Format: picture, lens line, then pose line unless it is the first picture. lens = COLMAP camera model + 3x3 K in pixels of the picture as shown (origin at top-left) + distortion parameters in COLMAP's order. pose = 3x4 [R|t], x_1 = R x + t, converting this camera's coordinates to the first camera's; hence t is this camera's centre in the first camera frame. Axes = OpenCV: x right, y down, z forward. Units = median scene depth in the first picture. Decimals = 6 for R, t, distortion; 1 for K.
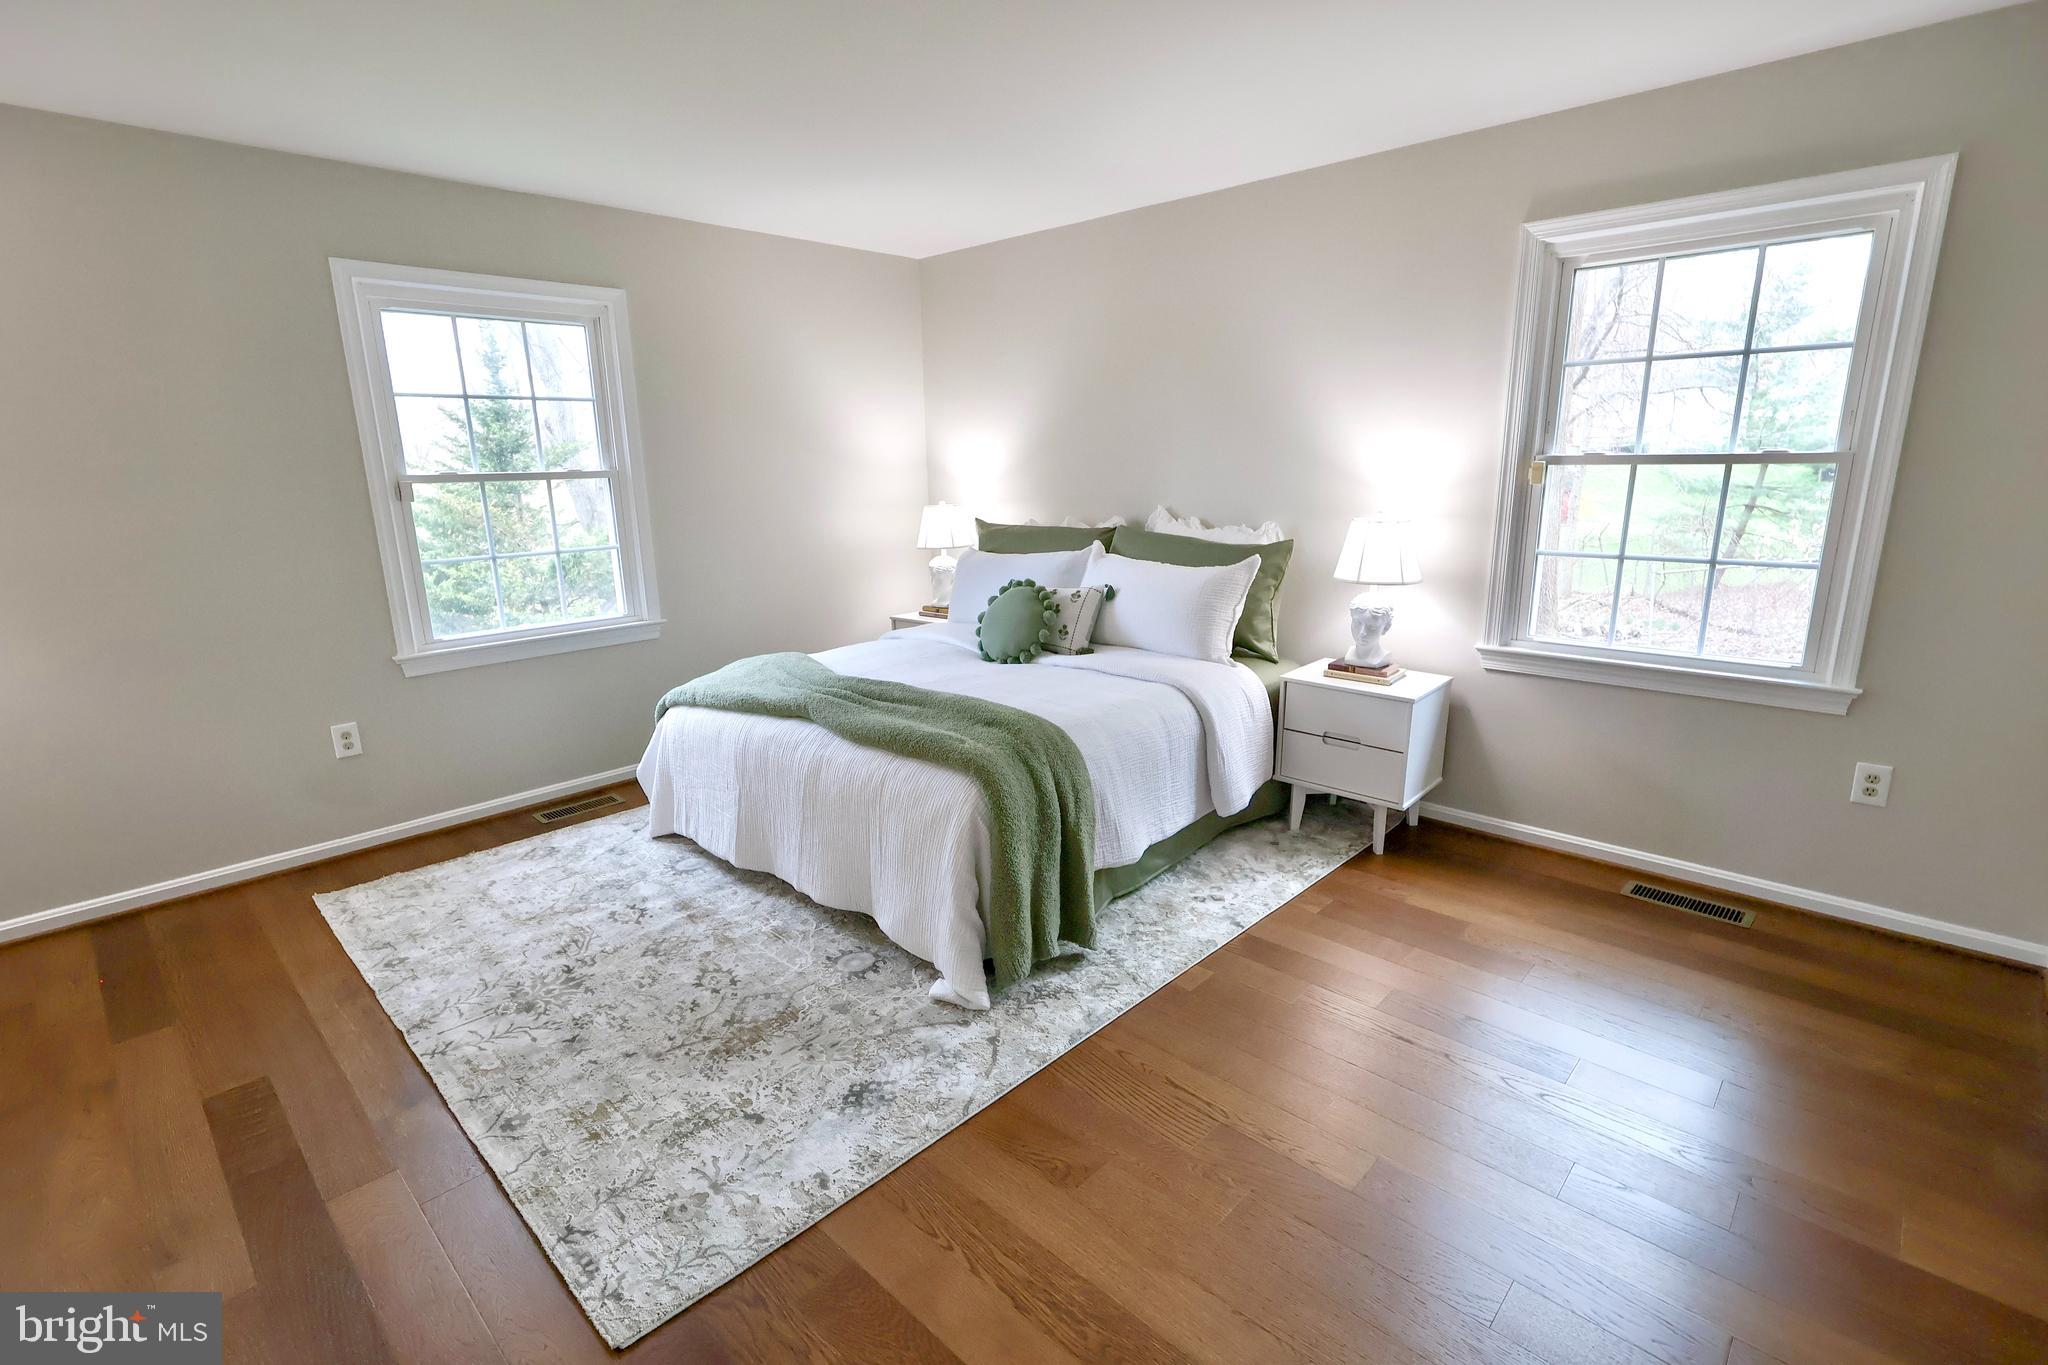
lens RADIAL K [[946.6, 0, 1022.5], [0, 946.6, 686.7], [0, 0, 1]] dist [-0.001892, -0.000075]
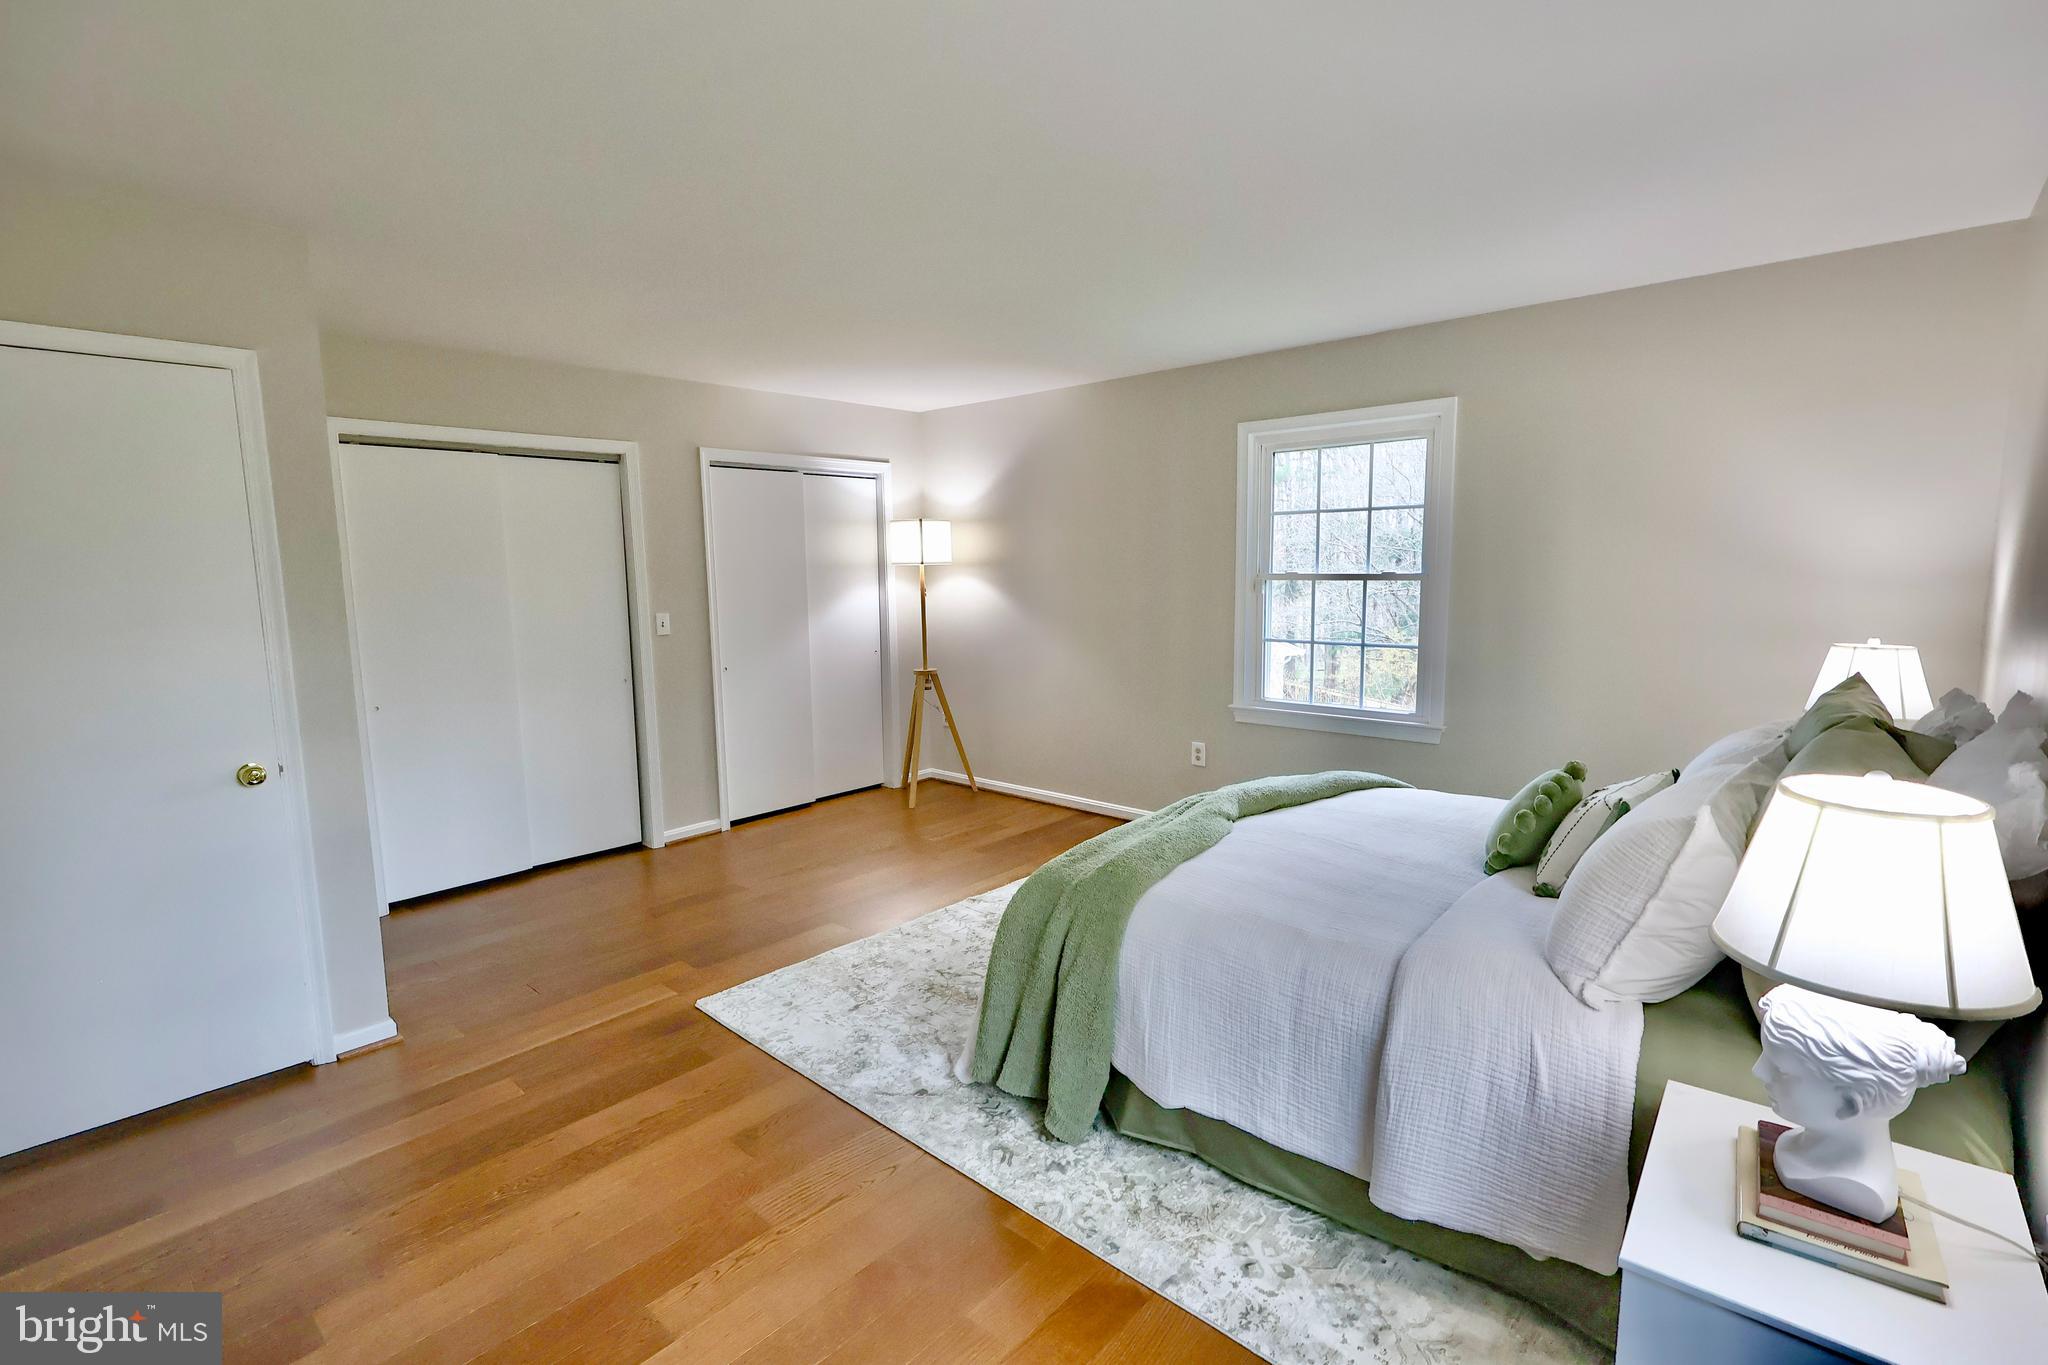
lens RADIAL K [[946.6, 0, 1022.5], [0, 946.6, 686.7], [0, 0, 1]] dist [-0.001892, -0.000075]
pose [[0.026645, 0.148721, -0.988520, 0.731325], [-0.226881, 0.963965, 0.138912, -0.195410], [0.973558, 0.220575, 0.059426, 0.689127]]
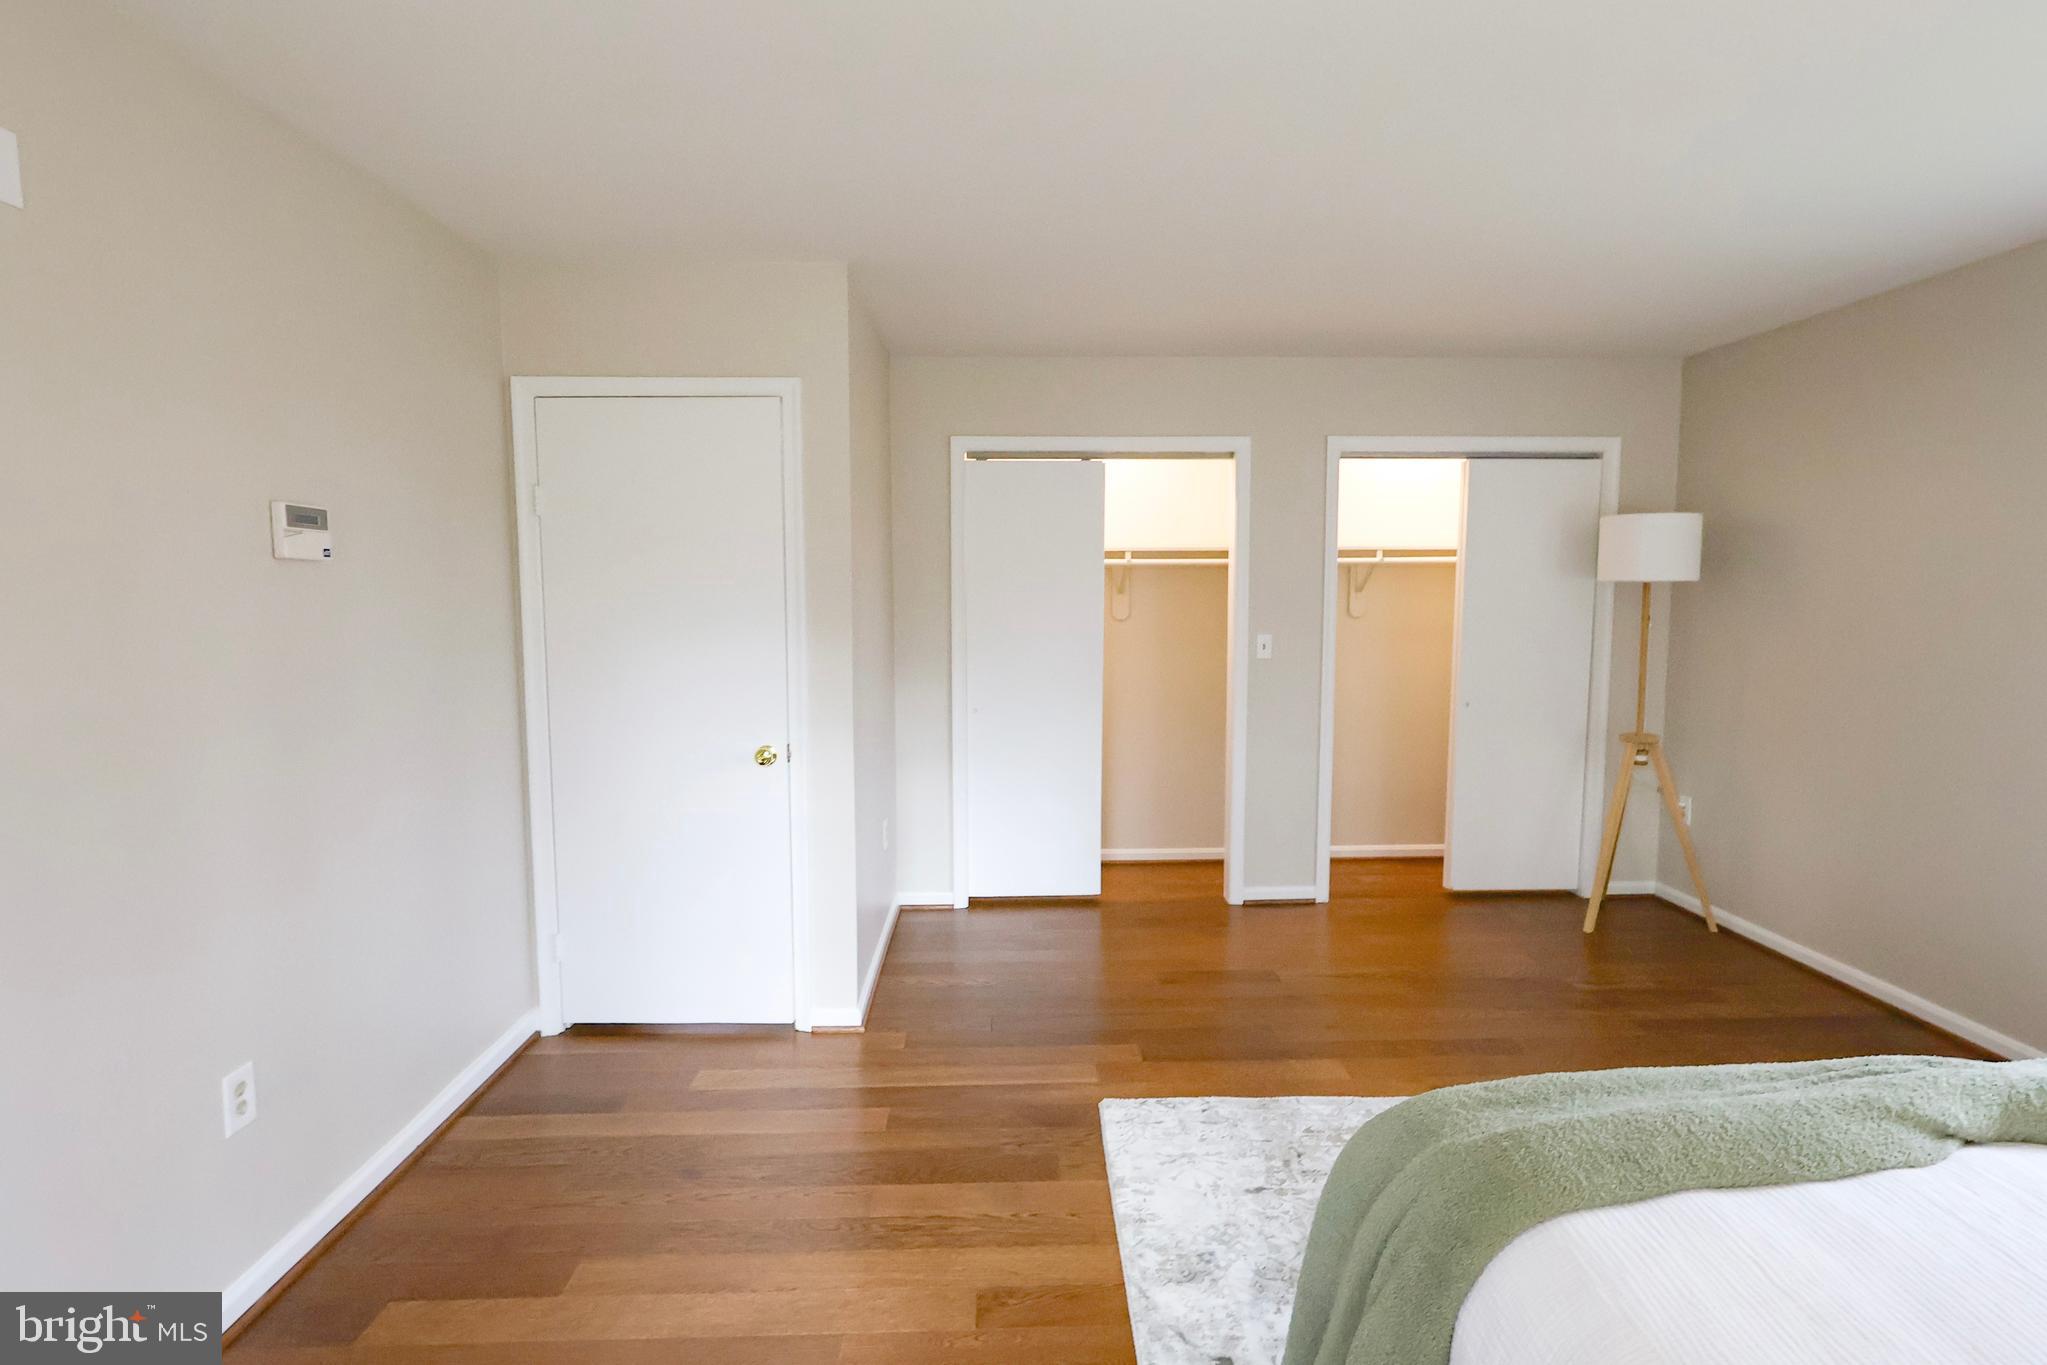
lens RADIAL K [[1040.6, 0, 1021.8], [0, 1040.6, 673.6], [0, 0, 1]] dist [-0.001514, -0.000031]
pose [[-0.708633, 0.080265, -0.700997, 0.446600], [-0.153403, 0.952217, 0.264104, -0.243662], [0.688699, 0.294688, -0.662460, 0.929498]]
